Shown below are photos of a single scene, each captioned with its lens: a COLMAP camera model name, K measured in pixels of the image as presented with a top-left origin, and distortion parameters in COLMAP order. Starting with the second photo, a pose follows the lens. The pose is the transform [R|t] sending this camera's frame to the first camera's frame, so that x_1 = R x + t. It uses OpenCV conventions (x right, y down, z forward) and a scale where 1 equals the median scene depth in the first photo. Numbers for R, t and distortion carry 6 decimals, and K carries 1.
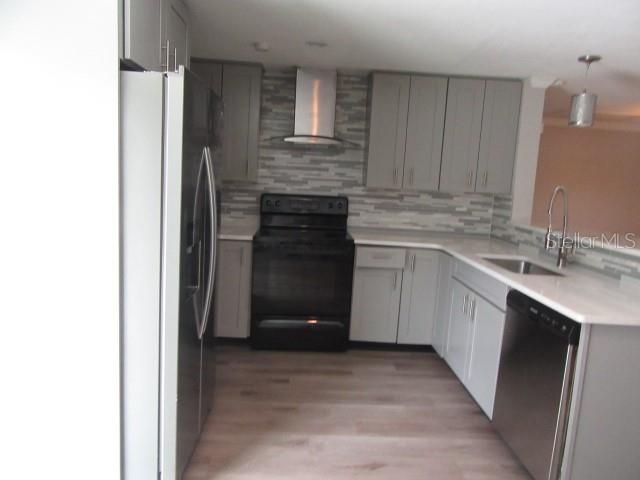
lens RADIAL K [[473.1, 0, 320.0], [0, 473.1, 240.0], [0, 0, 1]] dist [-0.004658, 0.008068]
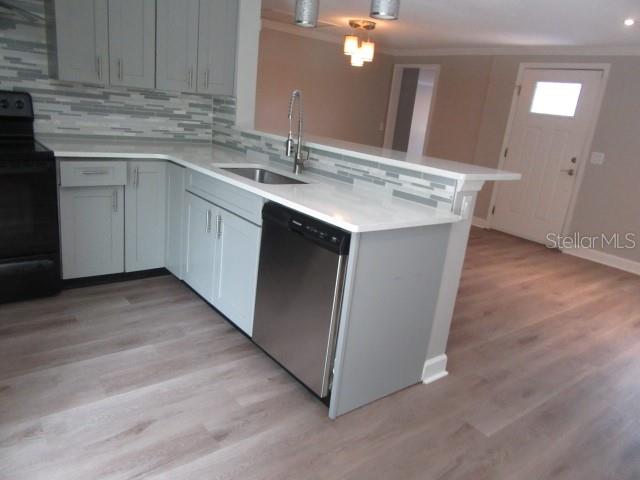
lens RADIAL K [[473.1, 0, 320.0], [0, 473.1, 240.0], [0, 0, 1]] dist [-0.004658, 0.008068]
pose [[0.803339, -0.140489, 0.578714, -0.043497], [0.022697, 0.978292, 0.205984, -0.008640], [-0.595089, -0.152340, 0.789089, 0.127412]]
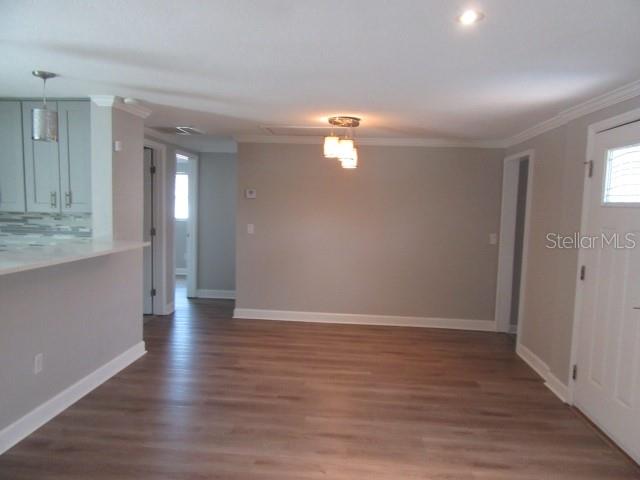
lens RADIAL K [[480.6, 0, 320.0], [0, 480.6, 240.0], [0, 0, 1]] dist [-0.004935, 0.001074]
pose [[0.993645, -0.024059, -0.109960, 1.070333], [0.016832, 0.997665, -0.066187, 0.036831], [0.111295, 0.063916, 0.991730, 0.066698]]
